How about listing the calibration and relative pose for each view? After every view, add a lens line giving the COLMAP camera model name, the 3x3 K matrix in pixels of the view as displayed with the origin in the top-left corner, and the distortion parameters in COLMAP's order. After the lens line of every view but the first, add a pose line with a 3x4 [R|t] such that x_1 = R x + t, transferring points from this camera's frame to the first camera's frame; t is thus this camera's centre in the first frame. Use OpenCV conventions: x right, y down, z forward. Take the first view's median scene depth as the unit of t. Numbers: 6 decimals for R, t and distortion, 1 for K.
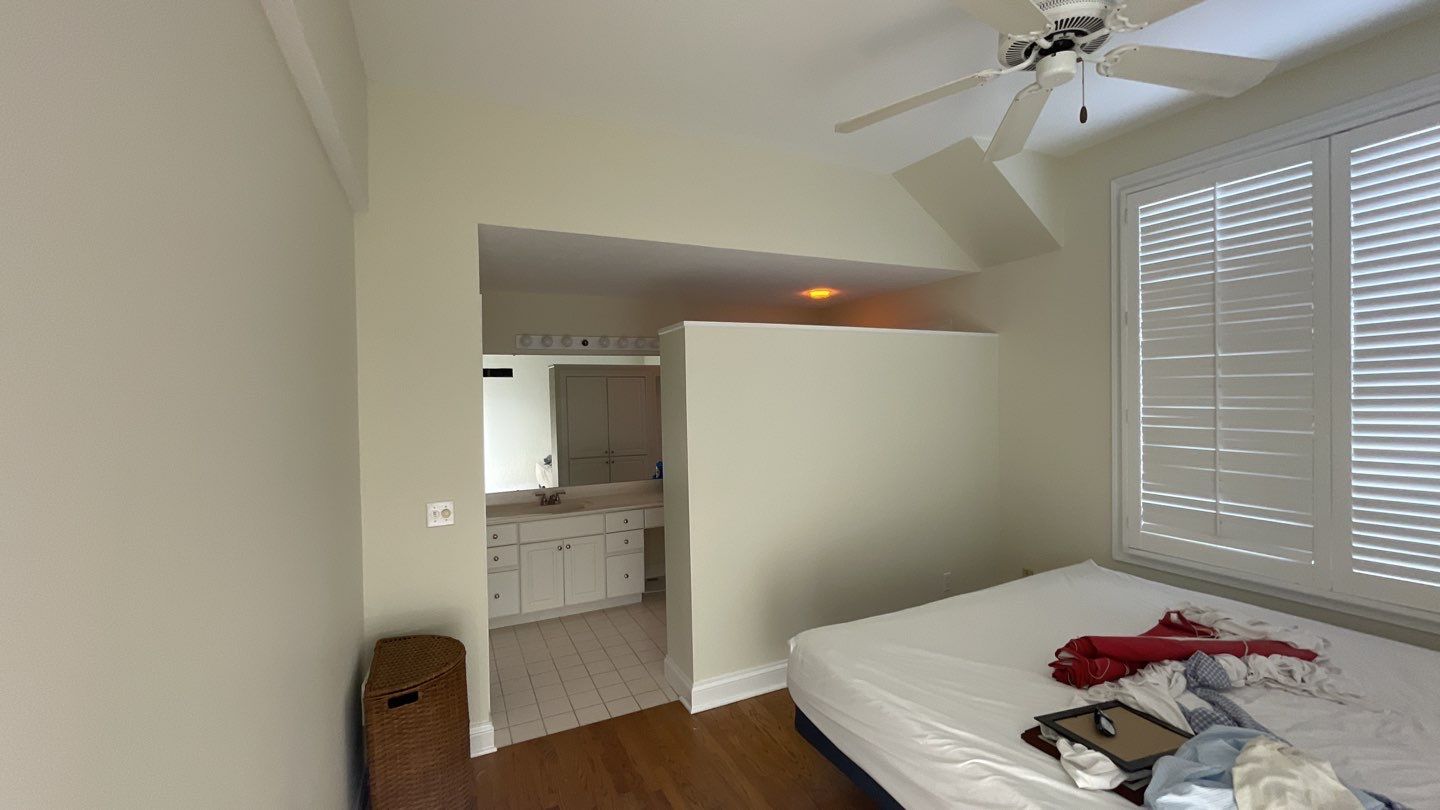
lens RADIAL K [[583.9, 0, 719.4], [0, 583.9, 405.2], [0, 0, 1]] dist [-0.002149, -0.000094]
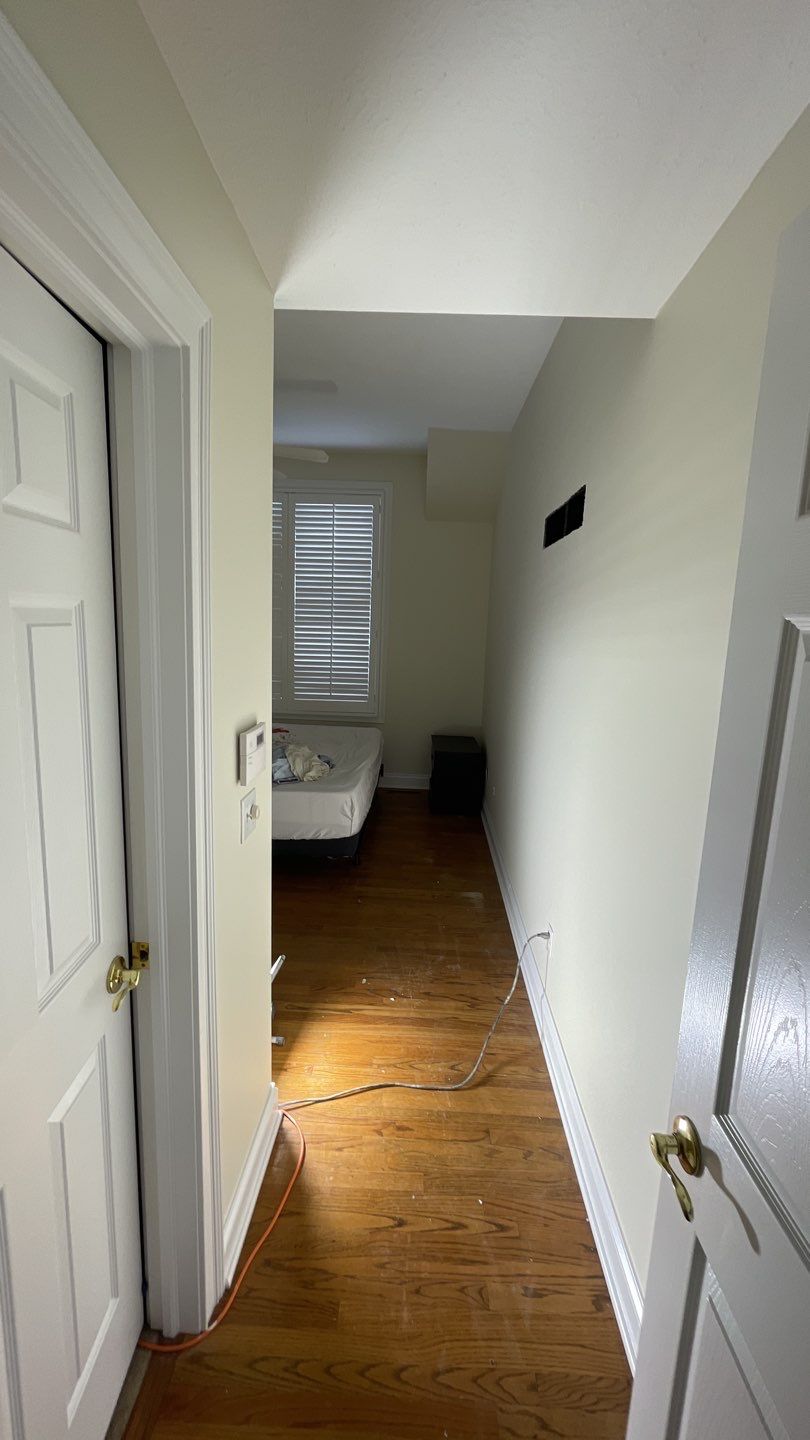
lens RADIAL K [[582.2, 0, 403.0], [0, 582.2, 725.4], [0, 0, 1]] dist [0.025694, 0.000020]
pose [[0.470647, -0.116632, 0.874579, -0.862822], [-0.032352, 0.988277, 0.149204, 0.042369], [-0.881729, -0.098517, 0.461356, -0.519328]]
